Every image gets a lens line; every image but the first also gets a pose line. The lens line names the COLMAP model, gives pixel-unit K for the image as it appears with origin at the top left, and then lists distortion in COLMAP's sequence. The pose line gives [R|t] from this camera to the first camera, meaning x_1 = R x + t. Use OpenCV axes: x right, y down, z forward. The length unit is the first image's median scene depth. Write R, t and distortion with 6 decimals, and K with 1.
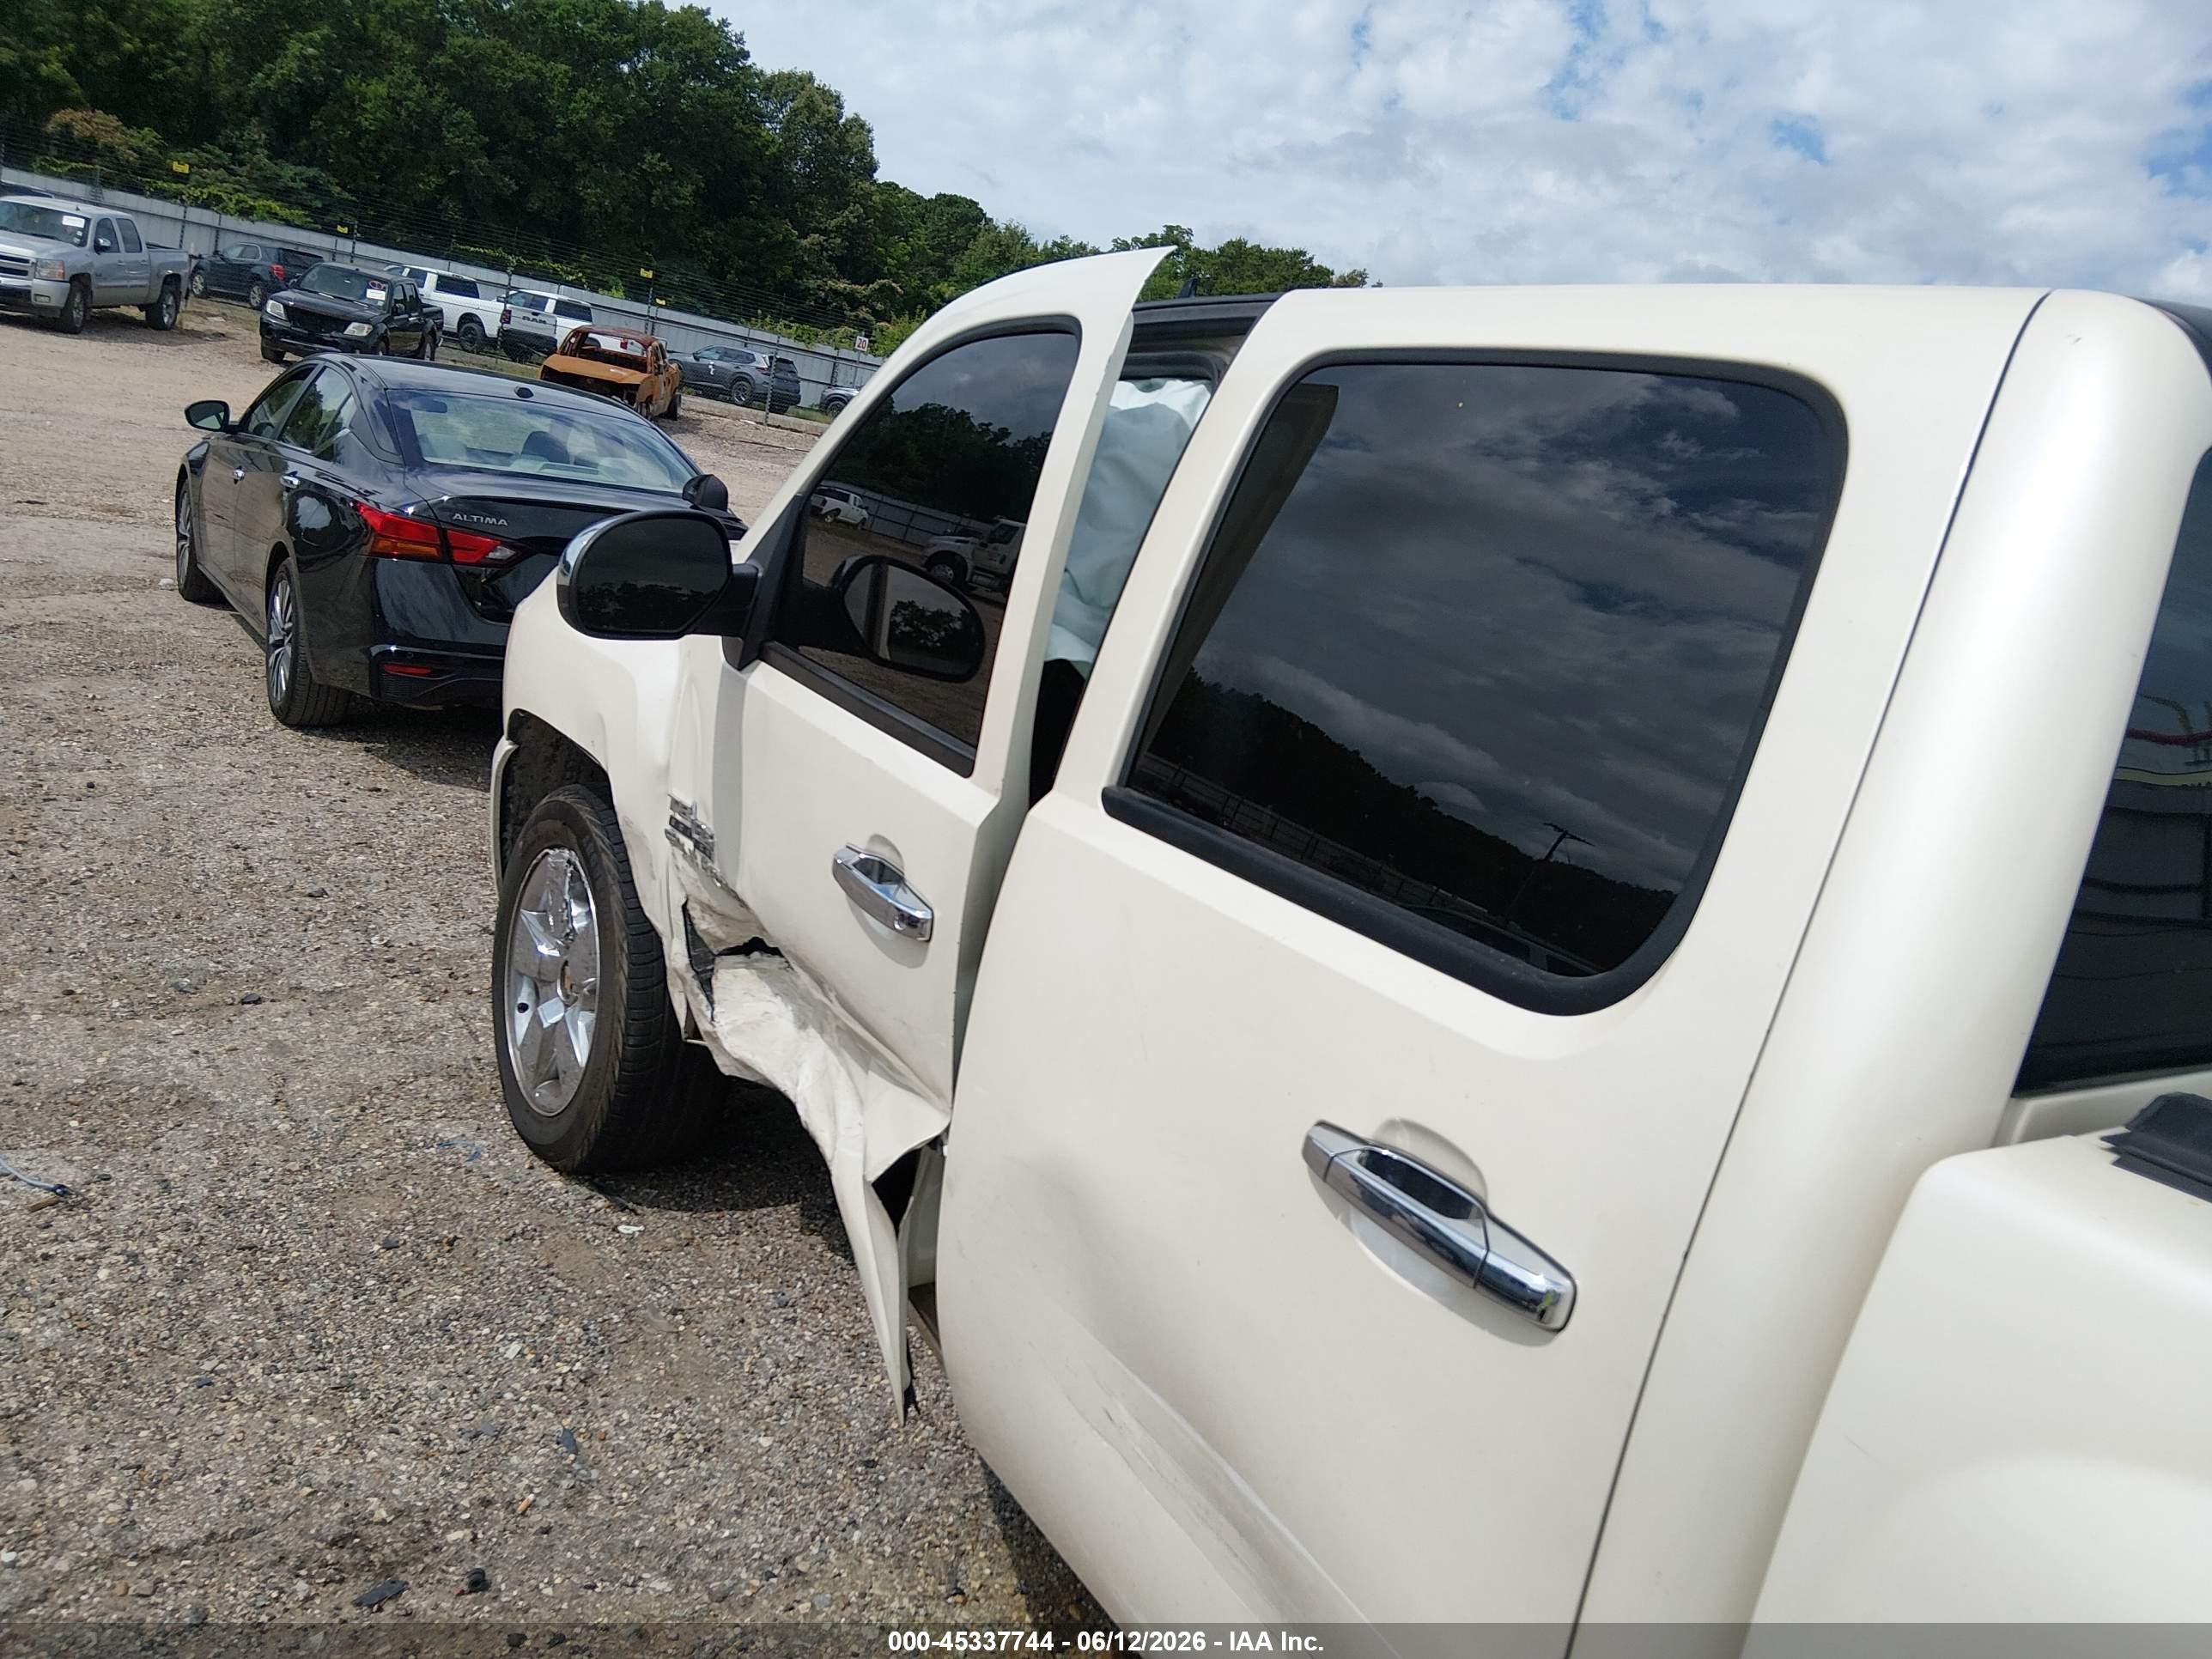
lens RADIAL K [[1661.4, 0, 1113.5], [0, 1661.4, 828.9], [0, 0, 1]] dist [0.115222, -0.183074]
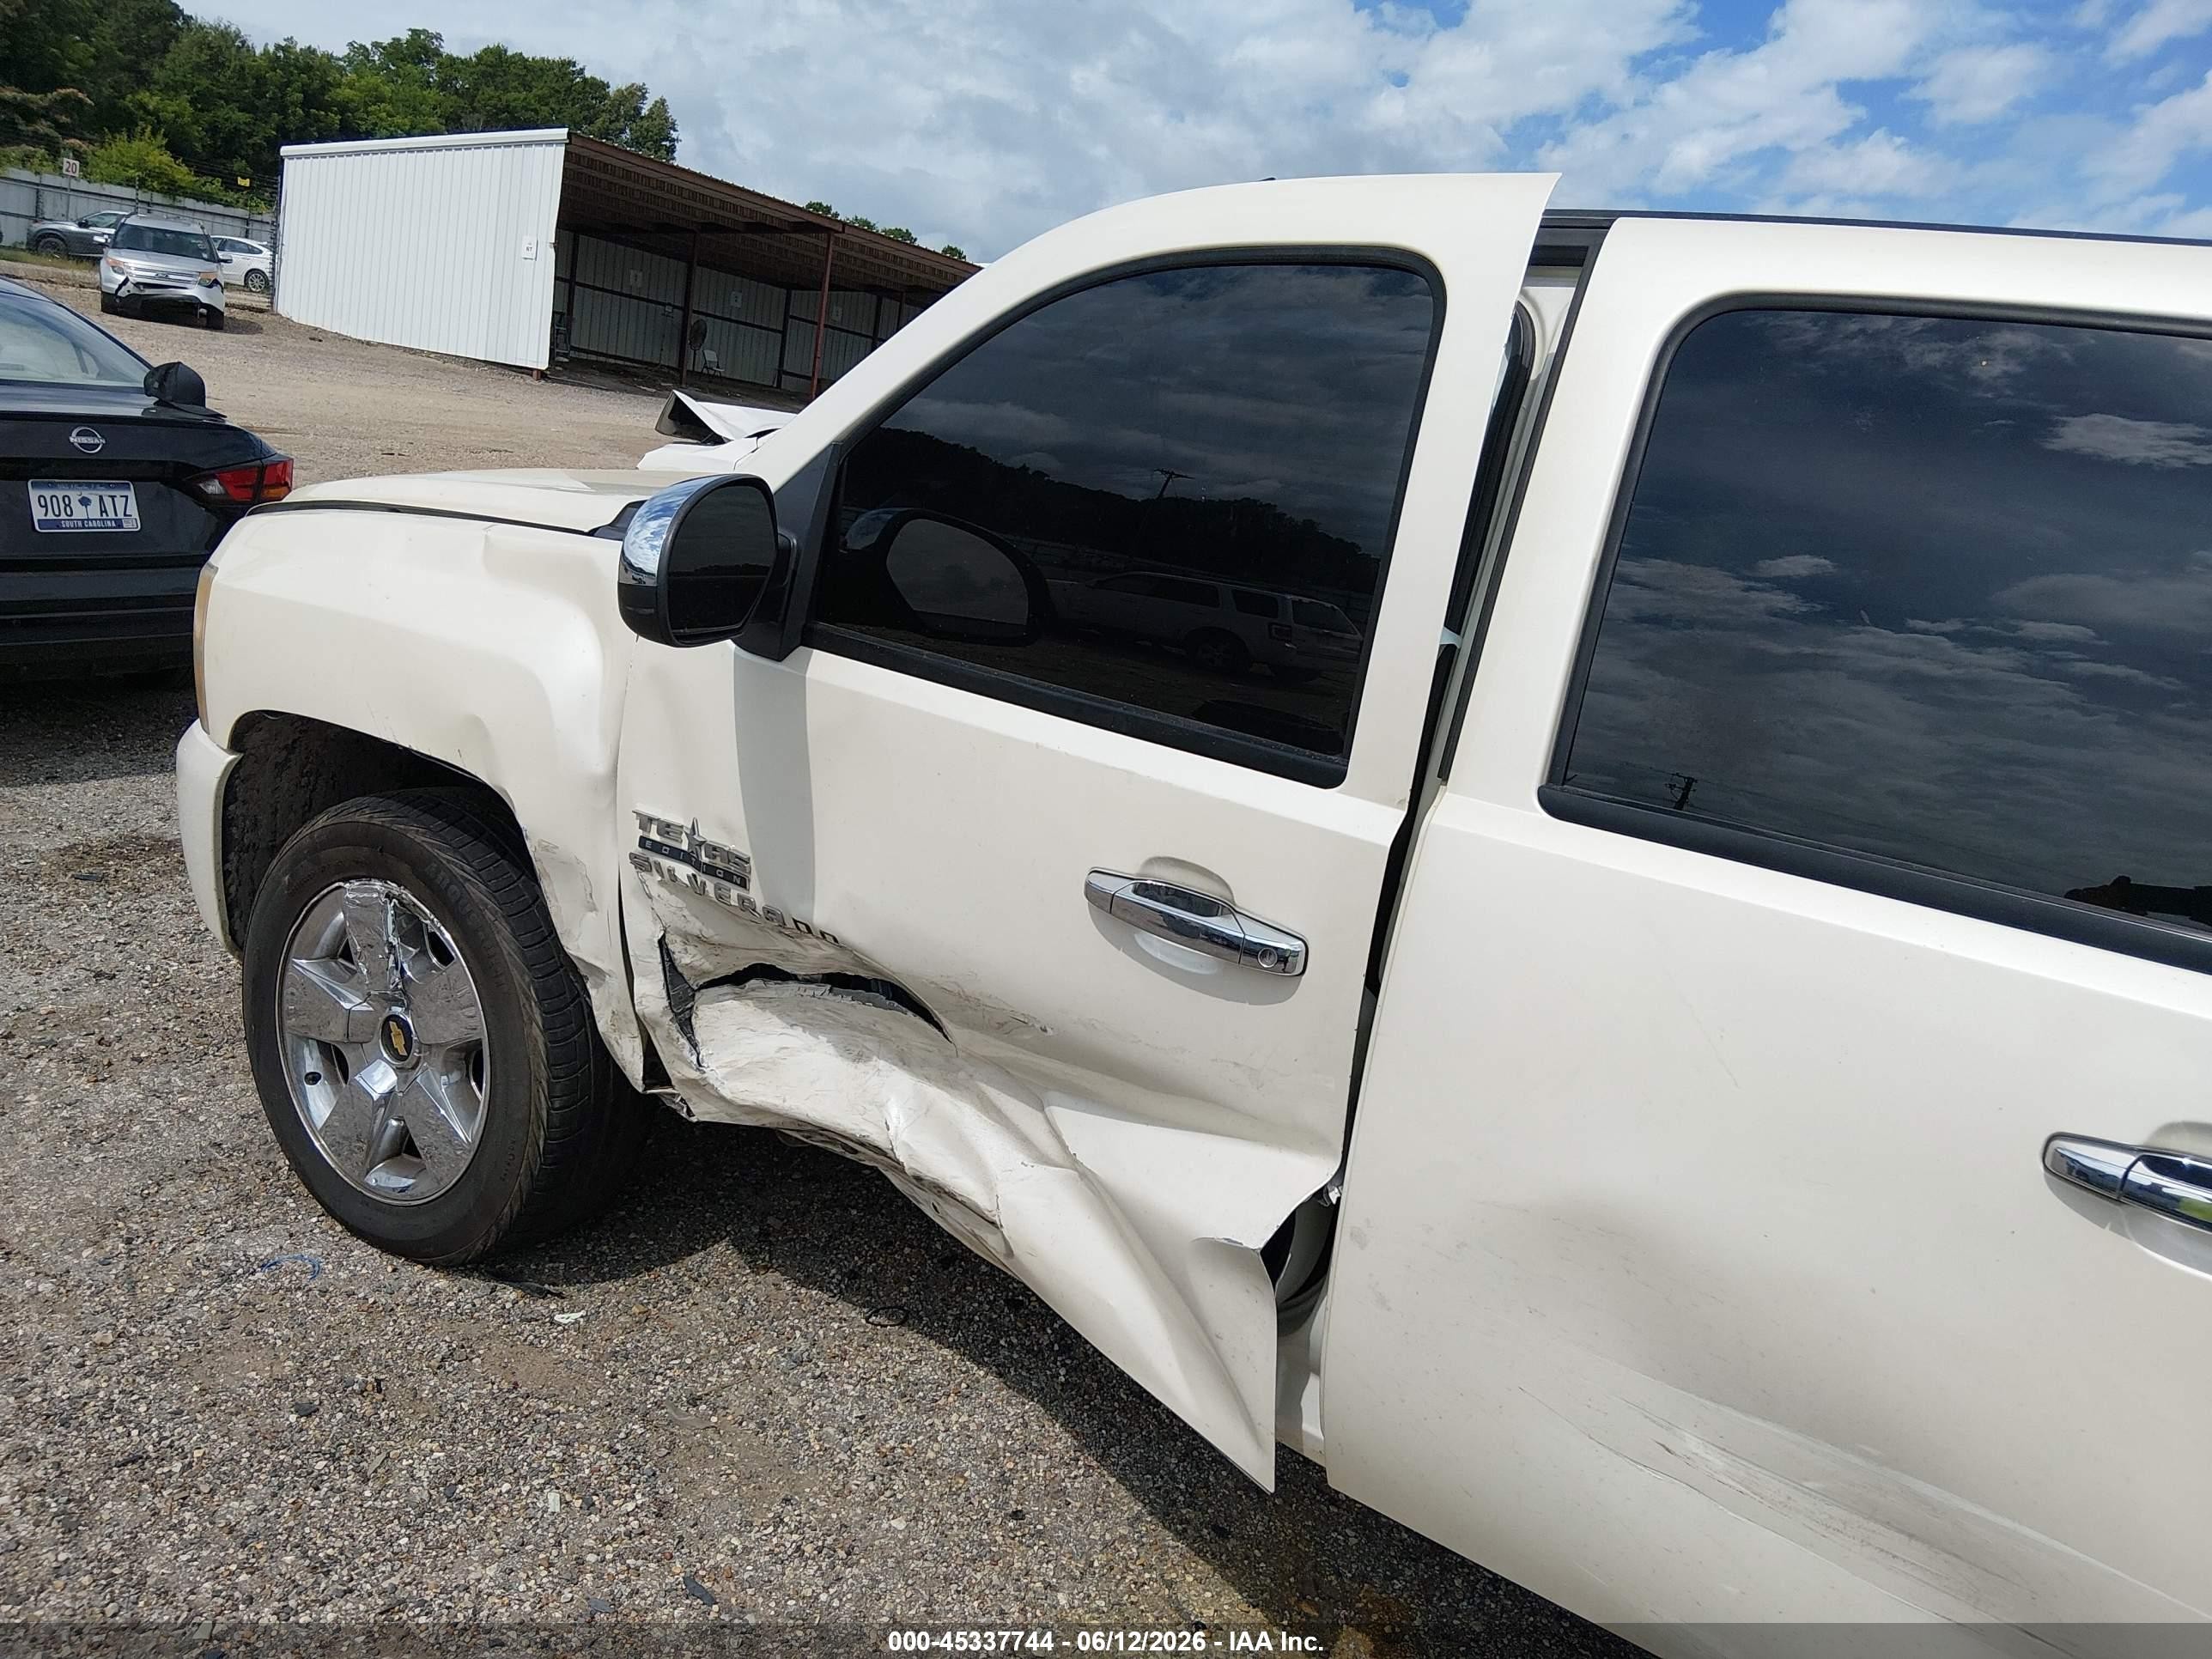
lens RADIAL K [[1670.6, 0, 1106.0], [0, 1670.6, 829.5], [0, 0, 1]] dist [0.088574, -0.141551]
pose [[0.923283, -0.132698, 0.360471, -0.343824], [0.098662, 0.988875, 0.111322, -0.079318], [-0.371233, -0.067217, 0.926104, 0.143923]]
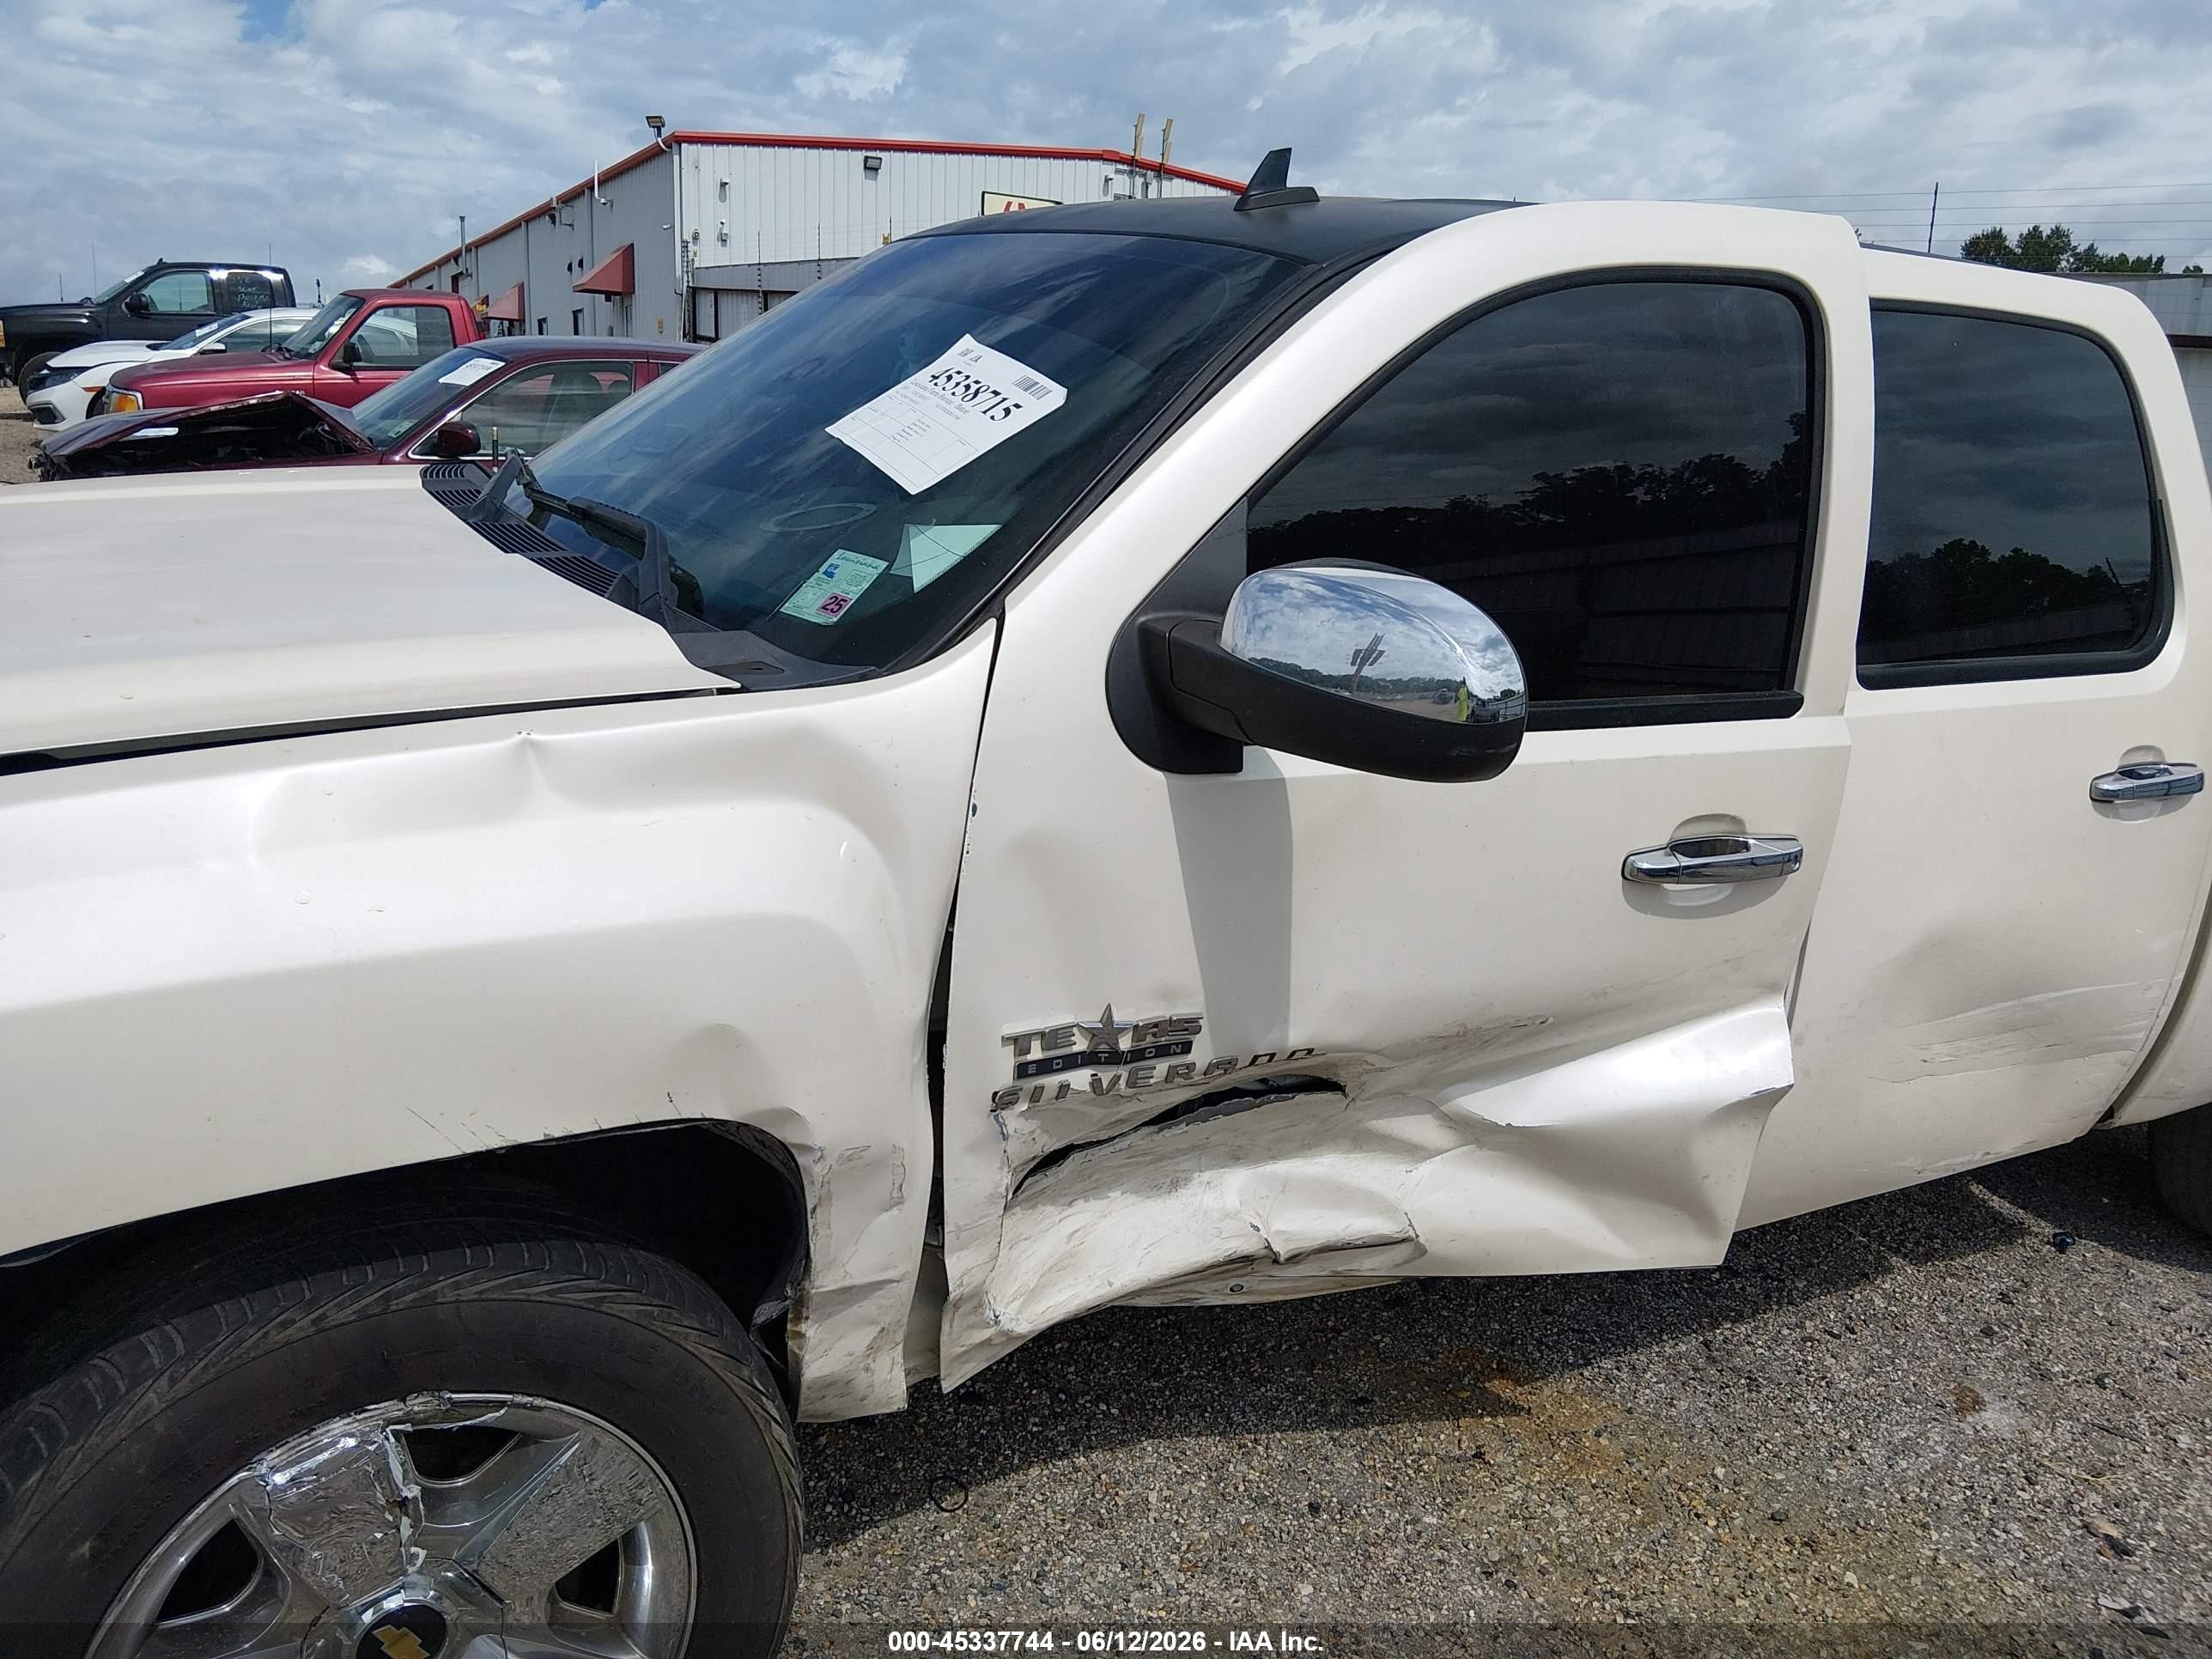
lens RADIAL K [[1628.6, 0, 1058.3], [0, 1628.6, 823.8], [0, 0, 1]] dist [0.070261, -0.179375]
pose [[0.077942, -0.407908, 0.909690, -0.740187], [0.161990, 0.905522, 0.392160, -0.304068], [-0.983709, 0.116795, 0.136656, 0.877661]]
